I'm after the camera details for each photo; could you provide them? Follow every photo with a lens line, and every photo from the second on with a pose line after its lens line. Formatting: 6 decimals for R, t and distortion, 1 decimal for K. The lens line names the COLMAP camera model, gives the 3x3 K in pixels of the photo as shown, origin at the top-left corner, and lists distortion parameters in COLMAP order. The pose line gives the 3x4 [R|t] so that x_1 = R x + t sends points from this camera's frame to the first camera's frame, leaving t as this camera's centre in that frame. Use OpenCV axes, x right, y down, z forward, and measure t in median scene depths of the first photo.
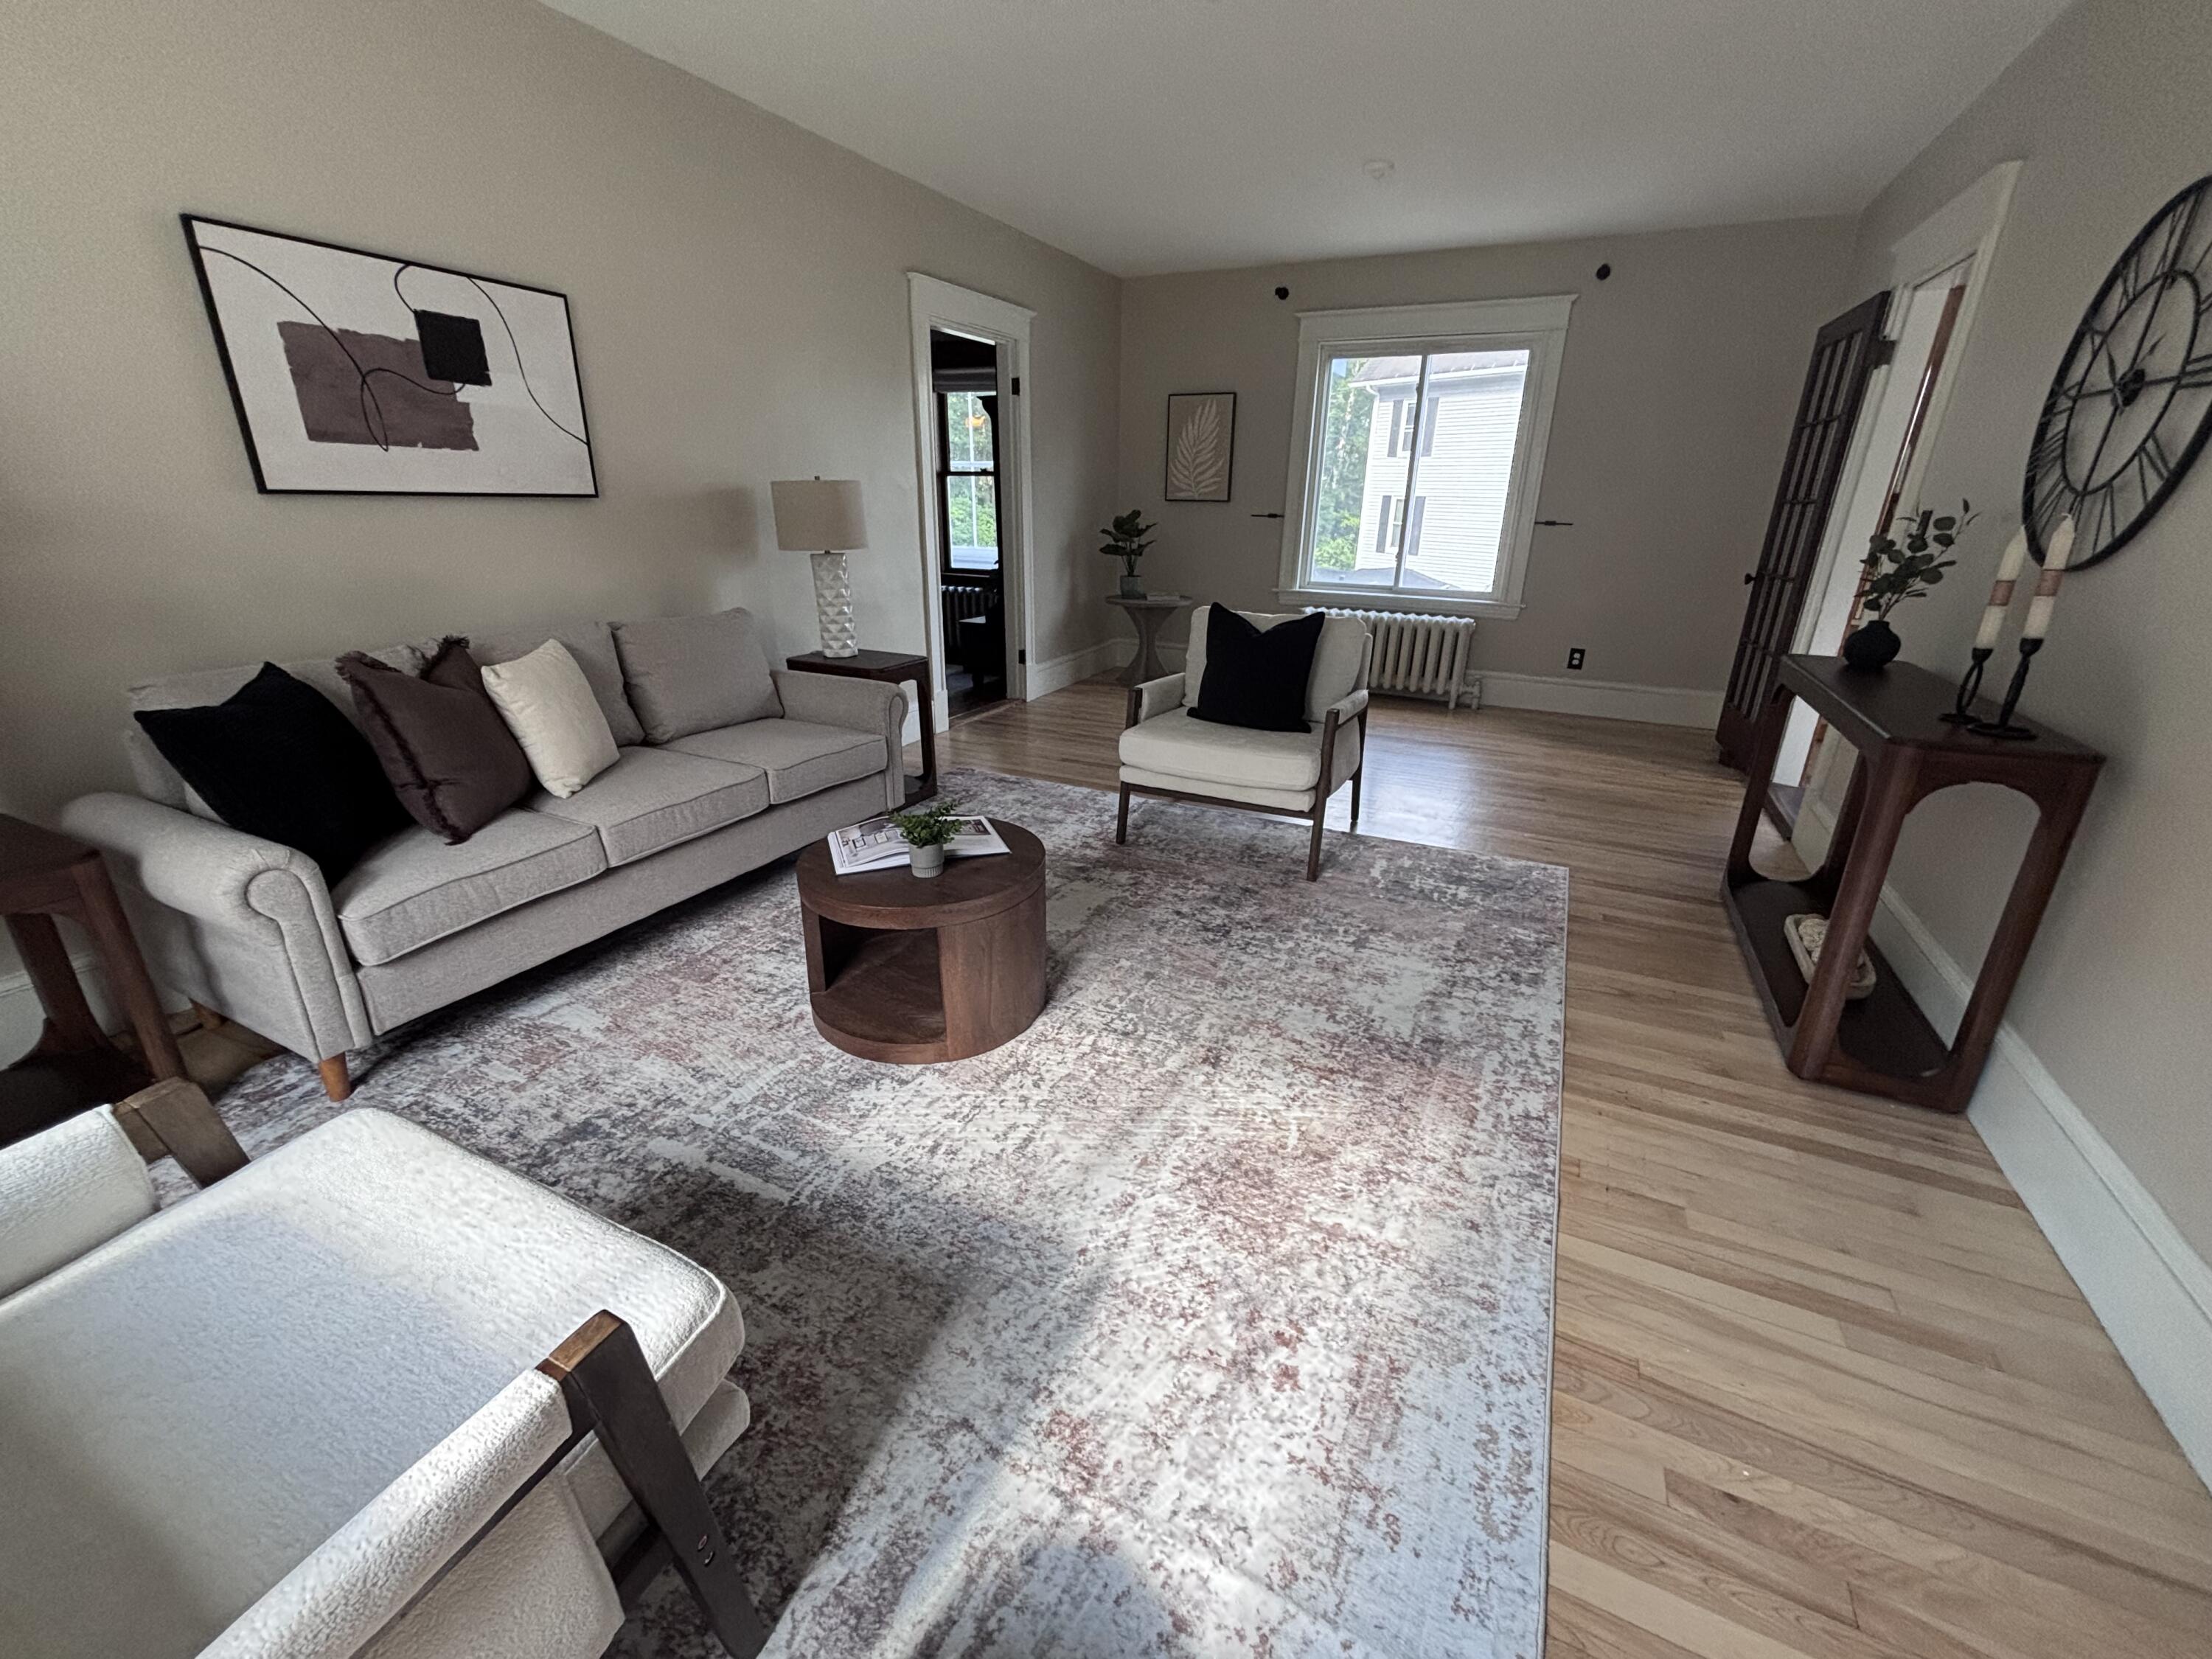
lens RADIAL K [[889.0, 0, 1112.0], [0, 889.0, 824.2], [0, 0, 1]] dist [0.002663, 0.000486]
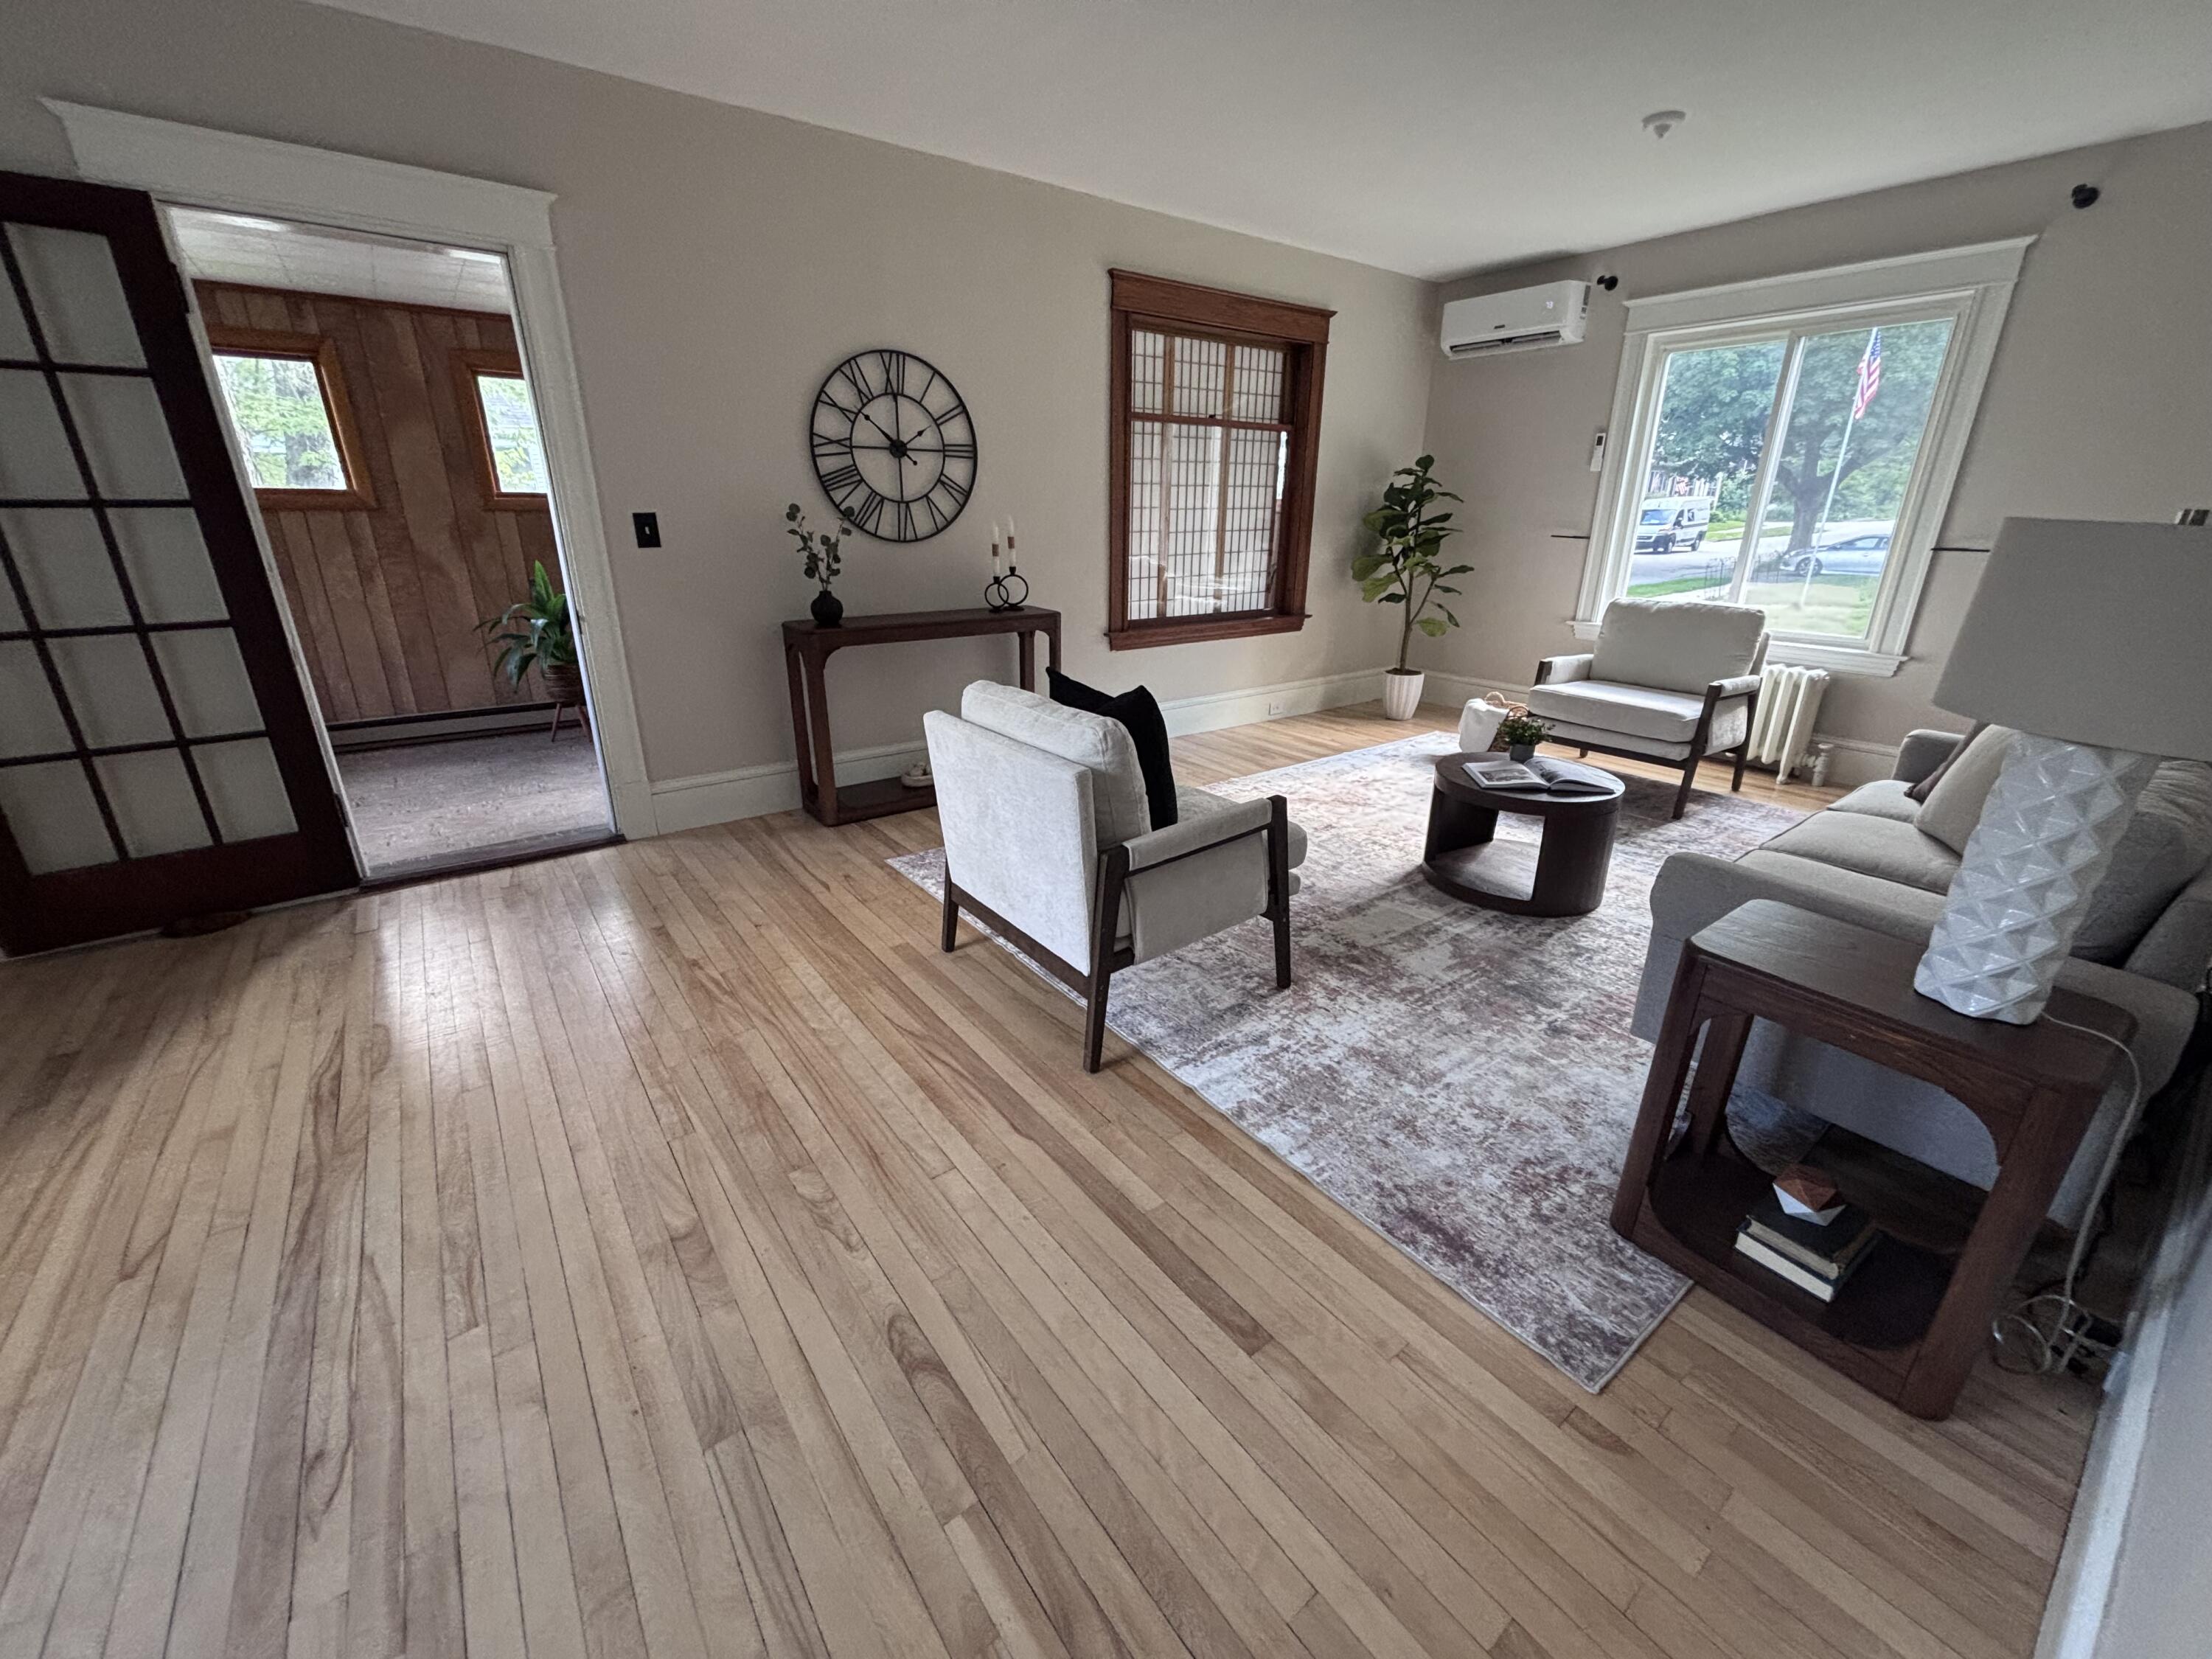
lens RADIAL K [[889.0, 0, 1112.0], [0, 889.0, 824.2], [0, 0, 1]] dist [0.002663, 0.000486]
pose [[-0.892899, -0.165581, 0.418706, -0.213350], [0.146731, 0.772156, 0.618260, -0.797665], [-0.425678, 0.613481, -0.665161, 2.105389]]
